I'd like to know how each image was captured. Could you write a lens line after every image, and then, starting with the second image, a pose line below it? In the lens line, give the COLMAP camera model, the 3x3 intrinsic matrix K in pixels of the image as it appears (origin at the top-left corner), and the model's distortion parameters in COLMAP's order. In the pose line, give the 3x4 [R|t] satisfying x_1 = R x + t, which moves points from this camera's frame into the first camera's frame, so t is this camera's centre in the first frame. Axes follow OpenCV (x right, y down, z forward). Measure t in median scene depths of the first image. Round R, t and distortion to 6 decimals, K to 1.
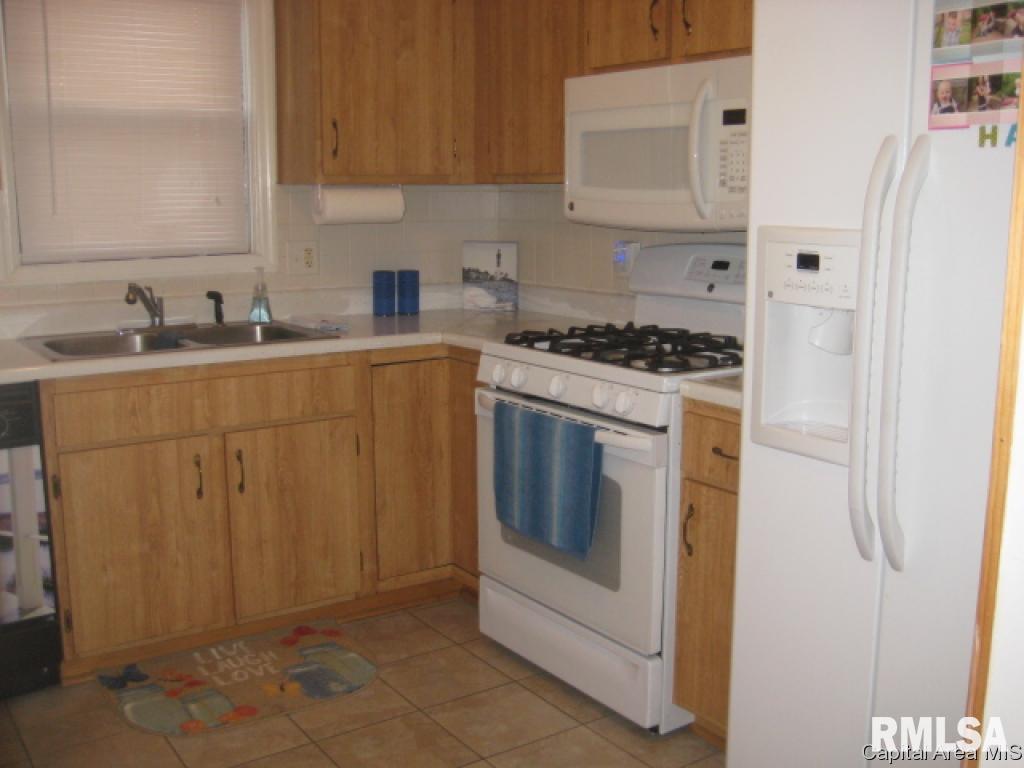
lens RADIAL K [[1073.4, 0, 512.0], [0, 1073.4, 384.0], [0, 0, 1]] dist [-0.159129, 0.207147]
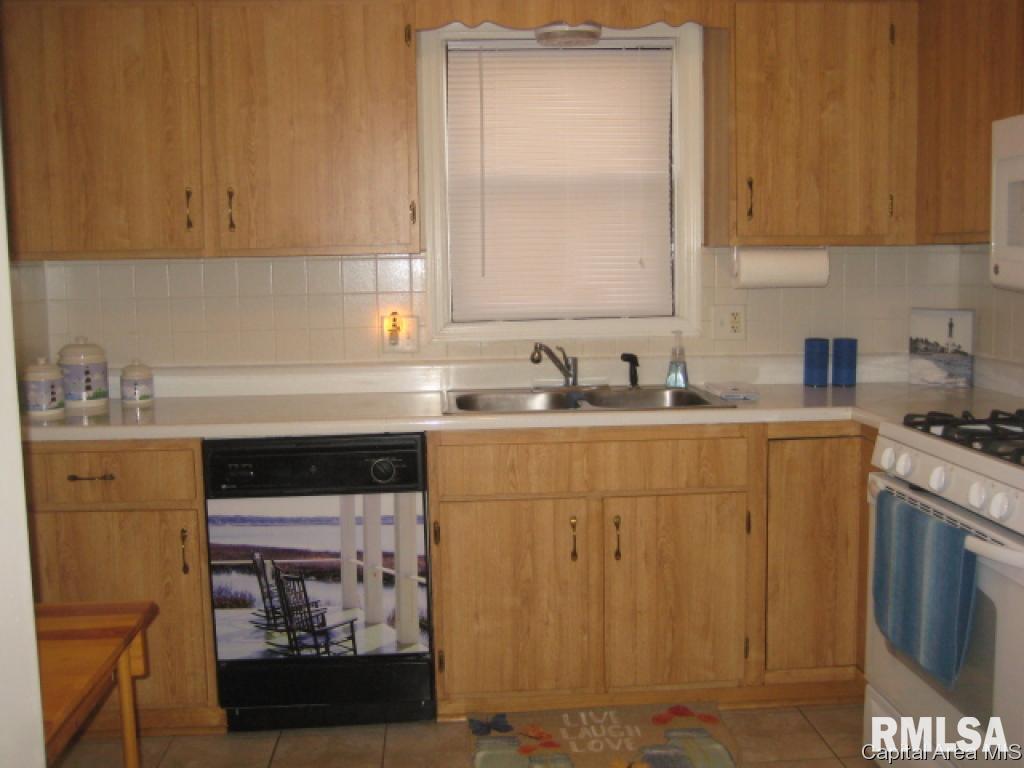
lens RADIAL K [[1073.4, 0, 512.0], [0, 1073.4, 384.0], [0, 0, 1]] dist [-0.159129, 0.207147]
pose [[0.861909, 0.045122, -0.505052, 0.144133], [-0.073588, 0.996619, -0.036544, -0.015266], [0.501695, 0.068664, 0.862315, 0.085498]]
